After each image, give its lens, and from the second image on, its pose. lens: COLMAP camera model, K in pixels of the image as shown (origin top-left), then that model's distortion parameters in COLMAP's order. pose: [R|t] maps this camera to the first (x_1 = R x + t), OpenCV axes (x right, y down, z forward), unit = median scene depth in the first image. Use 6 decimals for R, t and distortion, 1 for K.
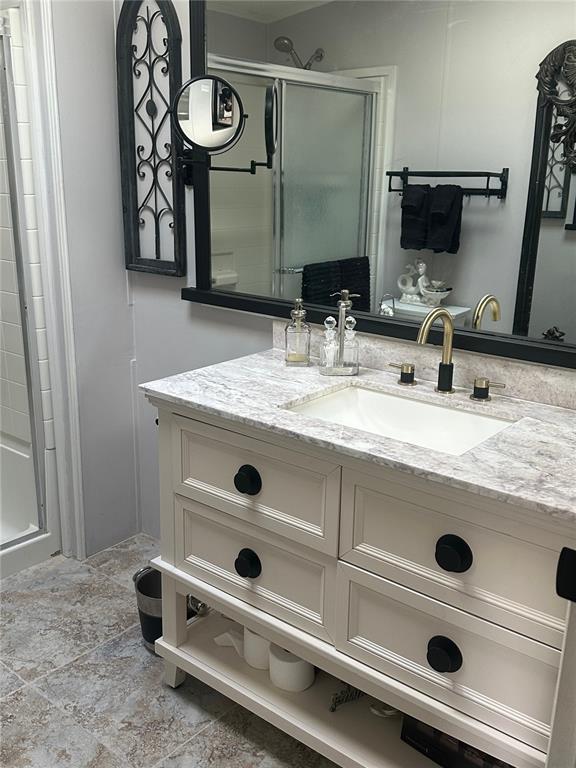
lens RADIAL K [[720.1, 0, 290.3], [0, 720.1, 388.0], [0, 0, 1]] dist [0.189576, -0.419985]
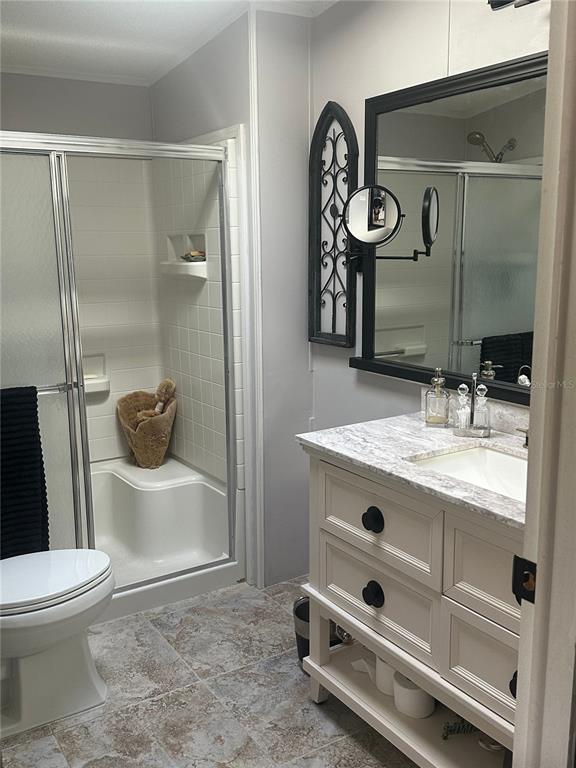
lens RADIAL K [[720.1, 0, 290.3], [0, 720.1, 388.0], [0, 0, 1]] dist [0.189576, -0.419985]
pose [[0.951633, 0.031005, -0.305668, 0.140483], [-0.059873, 0.994535, -0.085524, 0.019815], [0.301346, 0.099689, 0.948289, -0.152902]]
